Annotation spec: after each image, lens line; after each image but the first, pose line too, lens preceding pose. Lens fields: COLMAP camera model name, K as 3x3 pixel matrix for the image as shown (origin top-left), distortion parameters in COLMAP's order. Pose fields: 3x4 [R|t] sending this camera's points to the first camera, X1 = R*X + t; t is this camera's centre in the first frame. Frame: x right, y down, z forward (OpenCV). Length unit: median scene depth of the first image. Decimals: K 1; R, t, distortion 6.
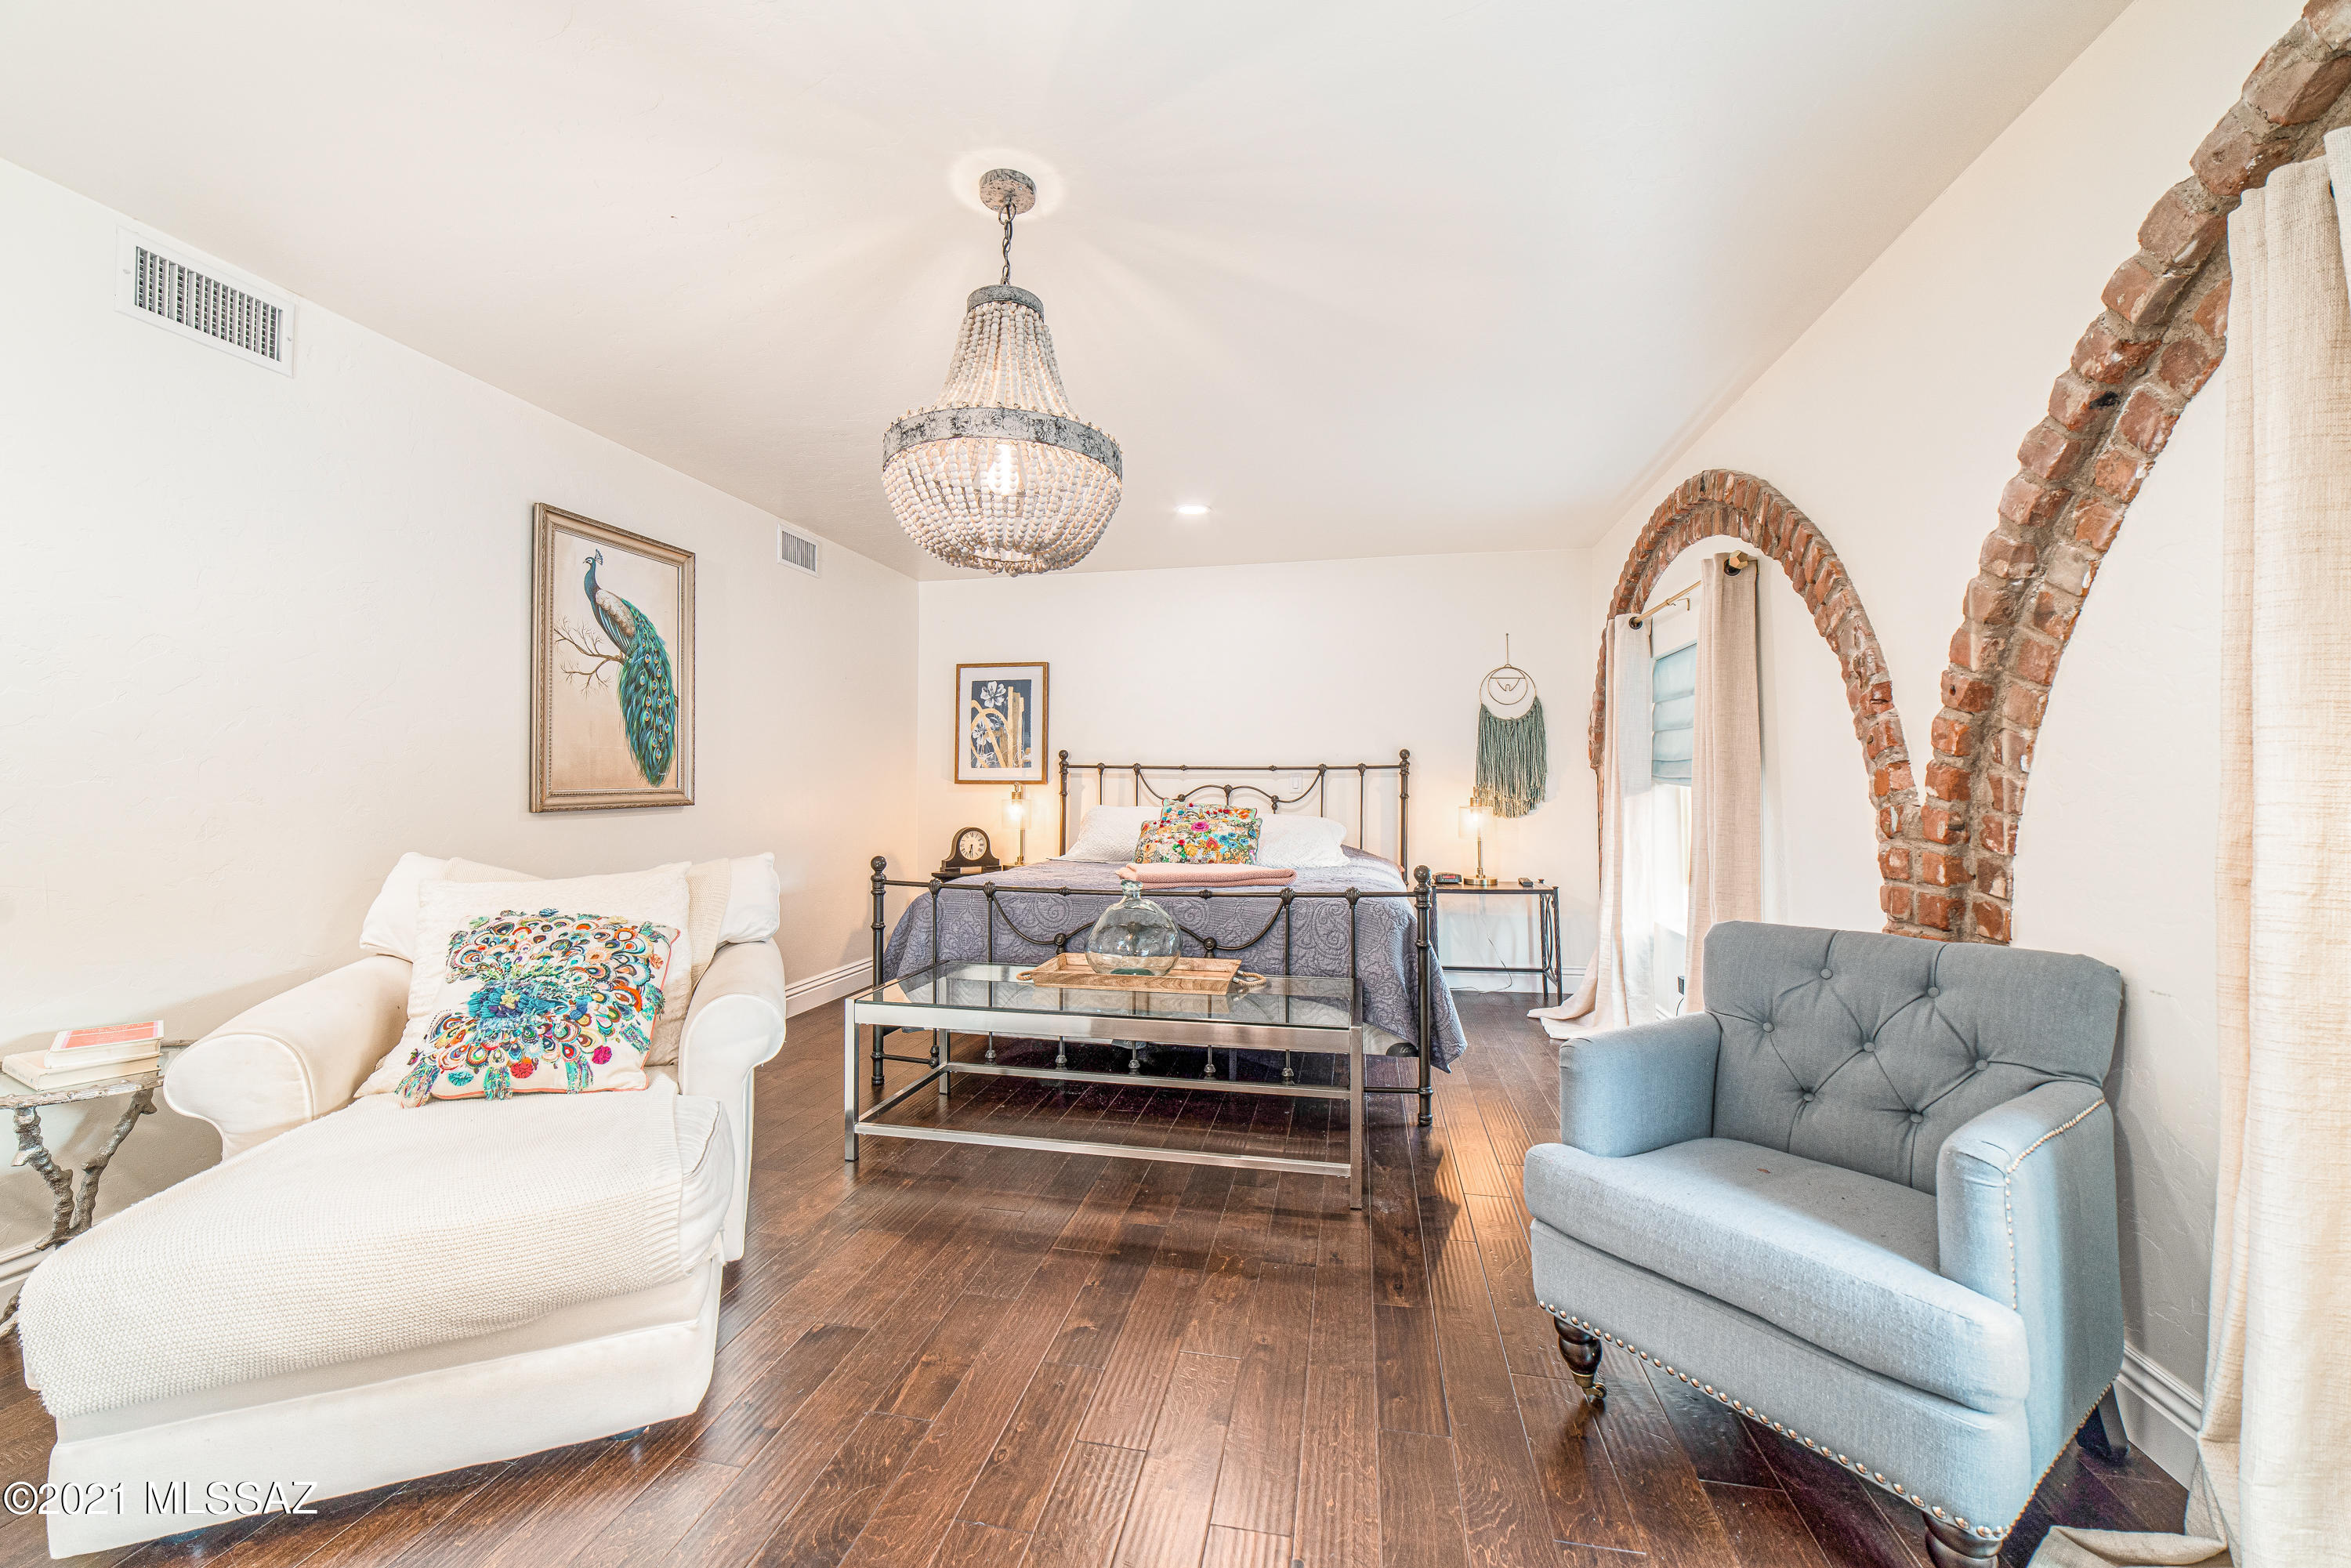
lens RADIAL K [[917.6, 0, 1196.2], [0, 917.6, 765.3], [0, 0, 1]] dist [-0.010206, 0.004128]
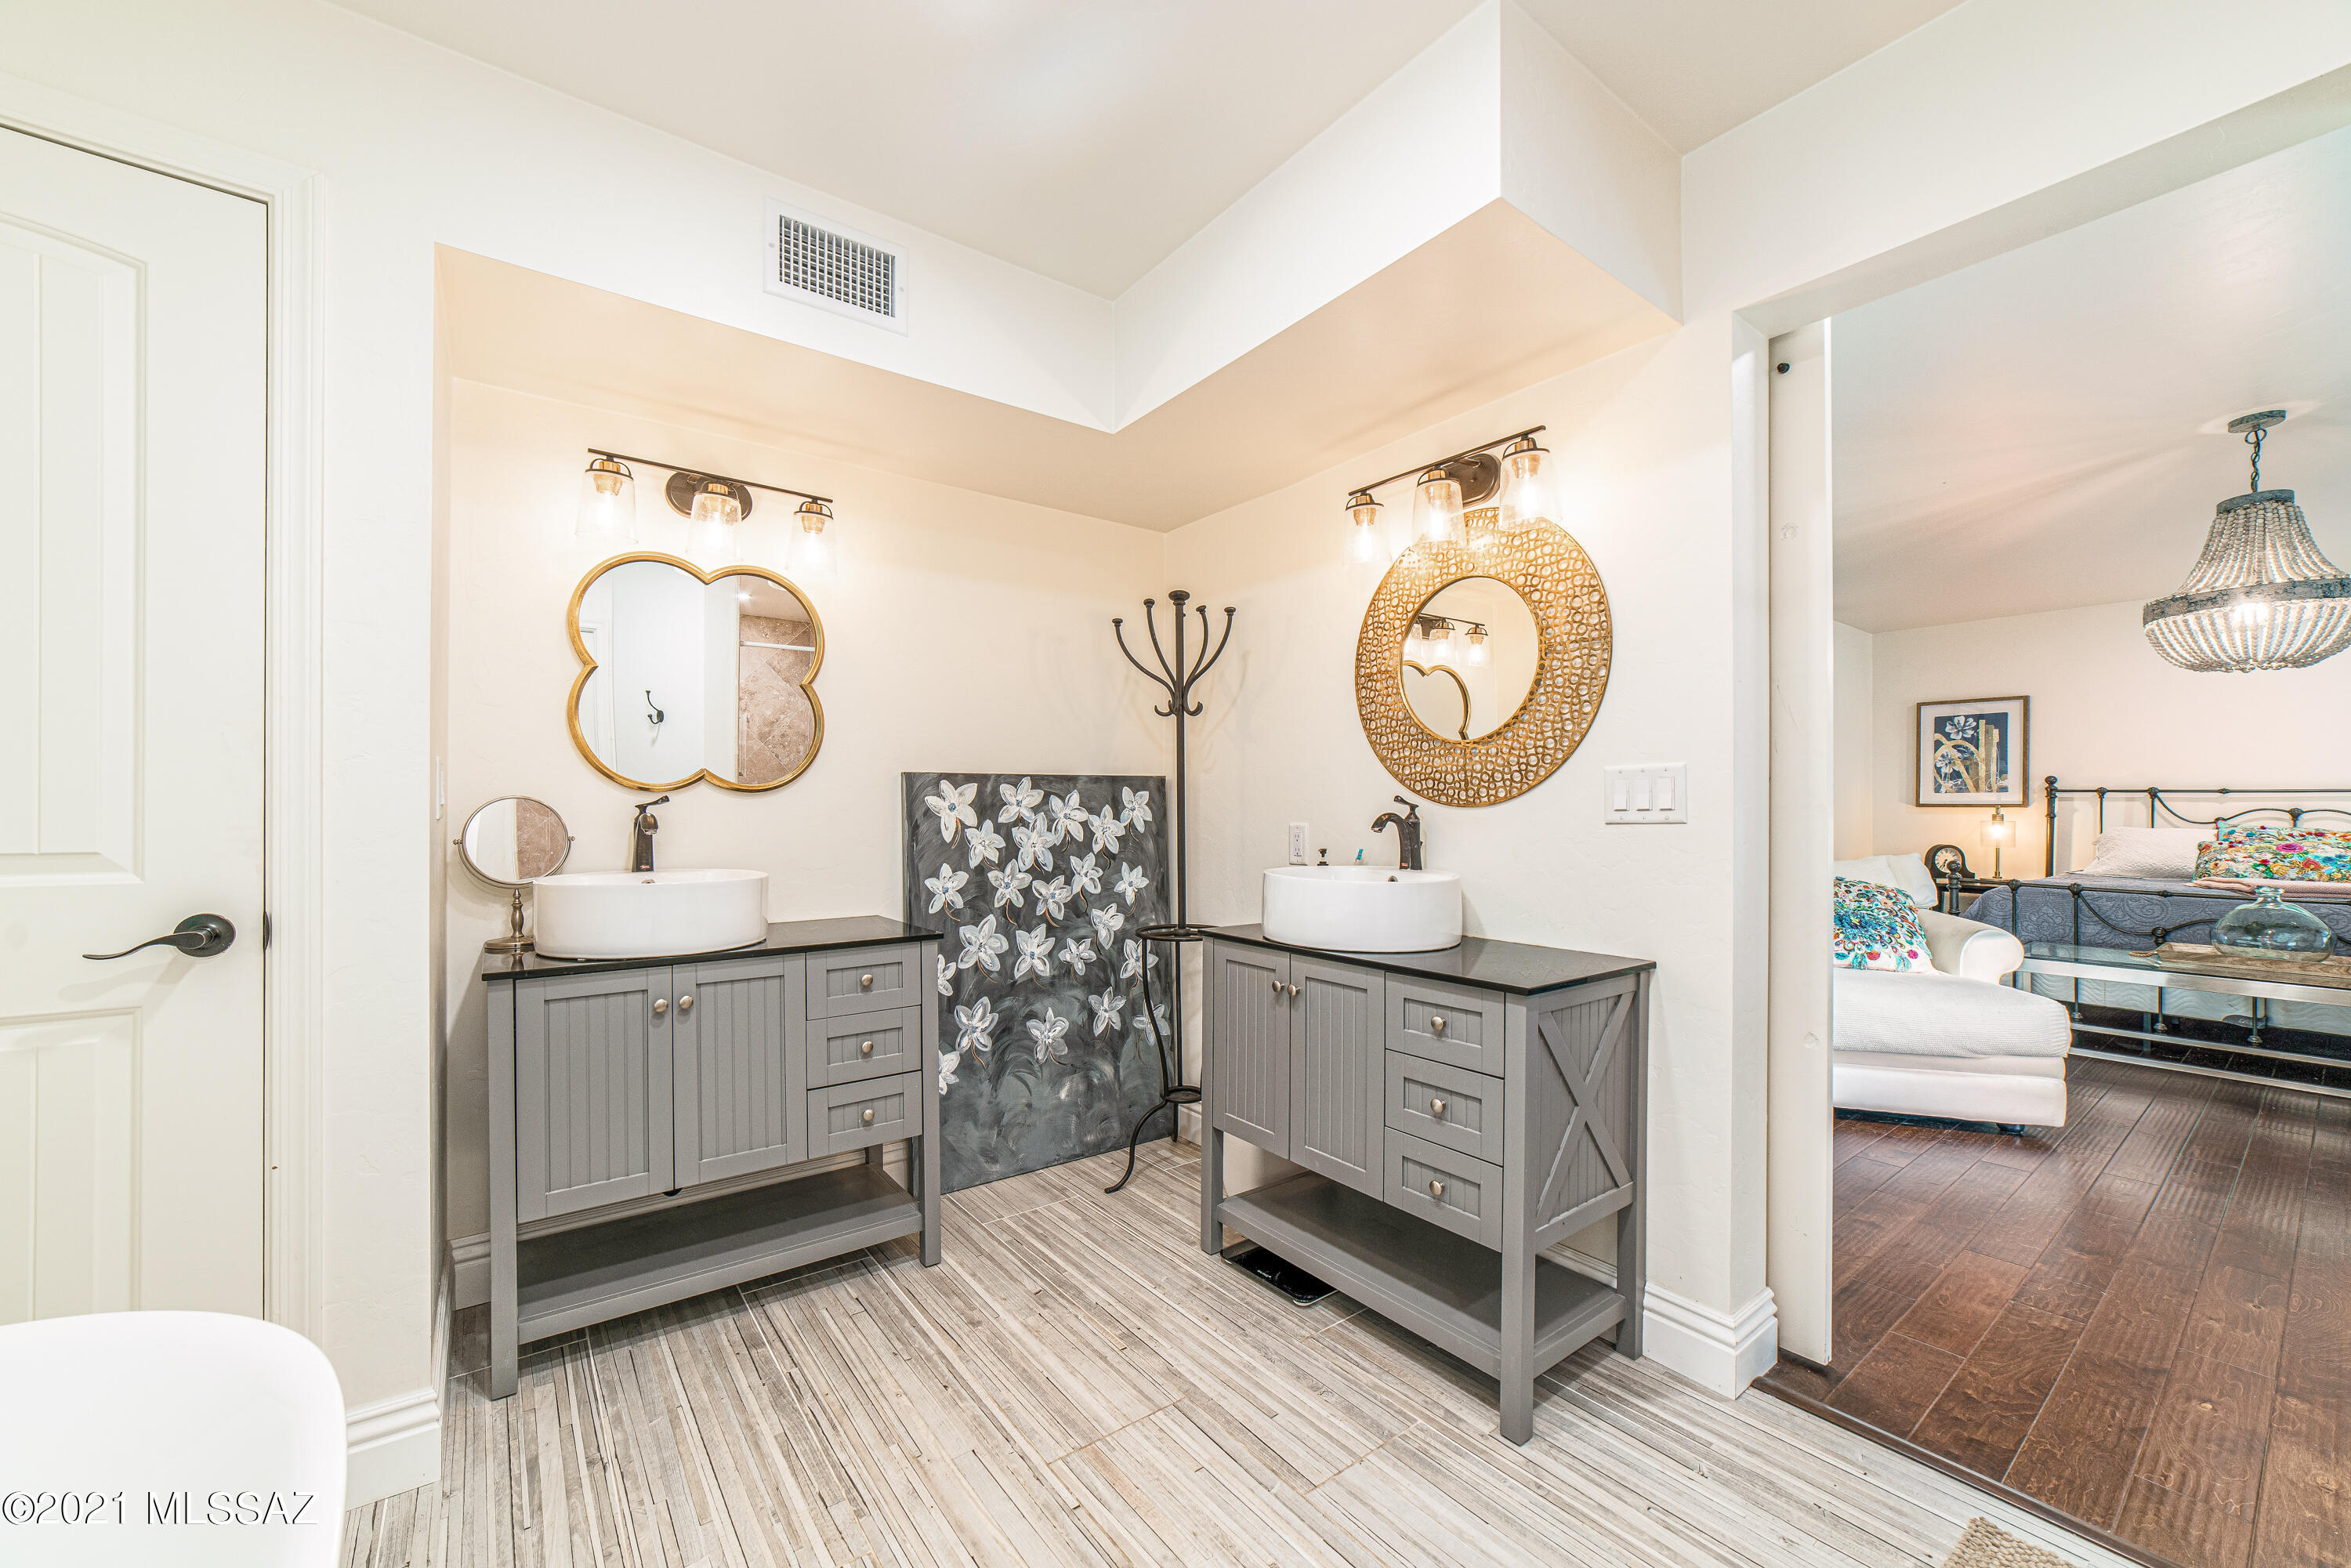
lens RADIAL K [[917.6, 0, 1163.5], [0, 917.6, 809.9], [0, 0, 1]] dist [-0.010206, 0.004128]
pose [[0.738363, 0.002589, -0.674399, -0.440616], [0.014111, 0.999714, 0.019288, -0.027400], [0.674256, -0.023758, 0.738115, -1.158567]]
